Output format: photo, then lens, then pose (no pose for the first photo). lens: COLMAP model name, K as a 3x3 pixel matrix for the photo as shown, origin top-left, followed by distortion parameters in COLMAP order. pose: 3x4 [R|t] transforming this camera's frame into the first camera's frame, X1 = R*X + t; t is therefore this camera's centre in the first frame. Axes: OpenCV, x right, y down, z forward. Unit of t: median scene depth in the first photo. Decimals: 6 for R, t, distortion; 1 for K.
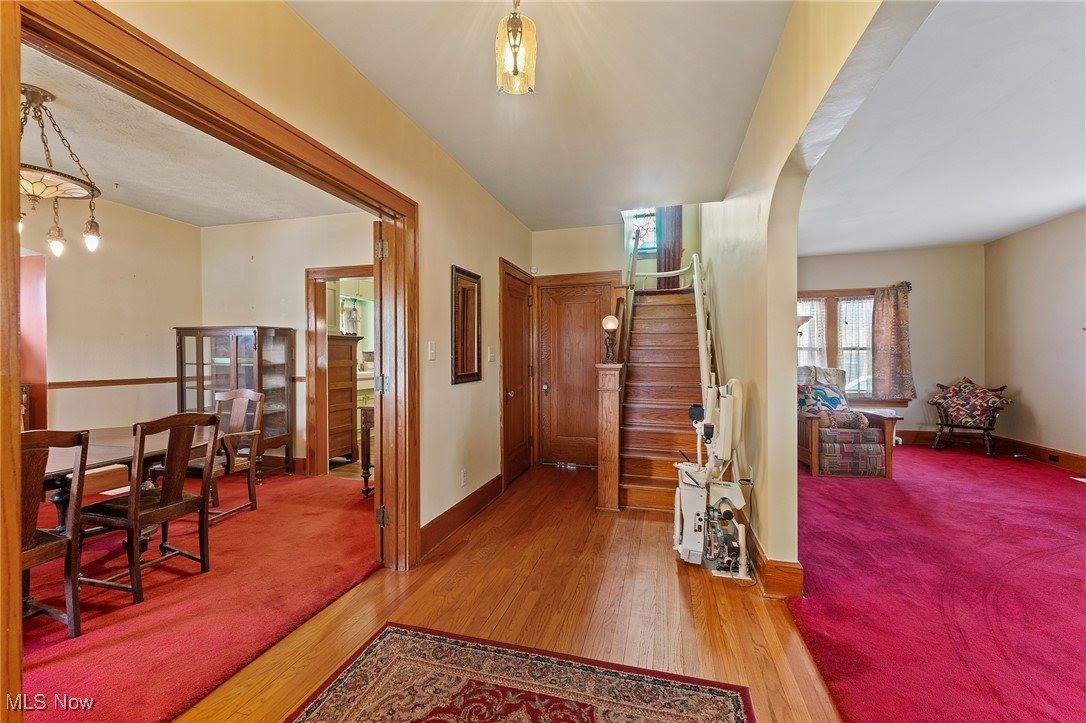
lens RADIAL K [[431.2, 0, 544.6], [0, 431.2, 360.6], [0, 0, 1]] dist [0.000826, 0.000162]
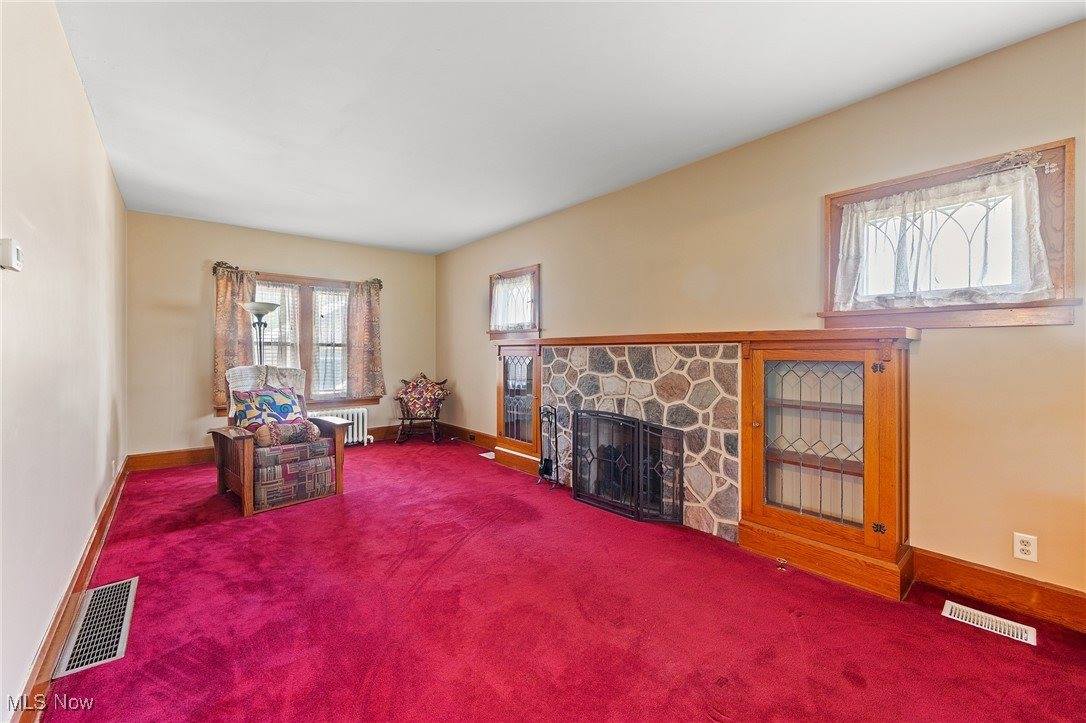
lens RADIAL K [[431.2, 0, 545.7], [0, 431.2, 356.0], [0, 0, 1]] dist [0.000826, 0.000162]
pose [[0.548494, -0.001002, 0.836154, 0.245555], [0.000685, 0.999999, 0.000749, -0.005064], [-0.836154, 0.000162, 0.548494, 0.142263]]
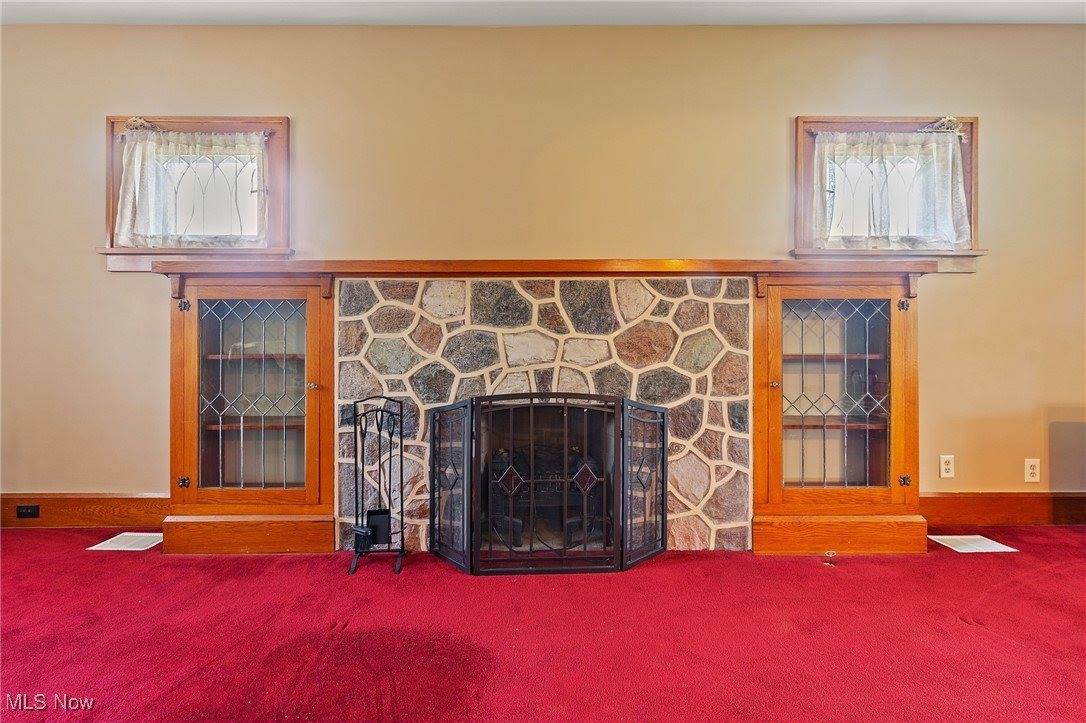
lens RADIAL K [[431.2, 0, 521.7], [0, 431.2, 348.0], [0, 0, 1]] dist [0.000826, 0.000162]
pose [[-0.273729, 0.008978, 0.961765, 0.496424], [0.009966, 0.999929, -0.006498, 0.043750], [-0.961755, 0.007806, -0.273799, 0.532004]]
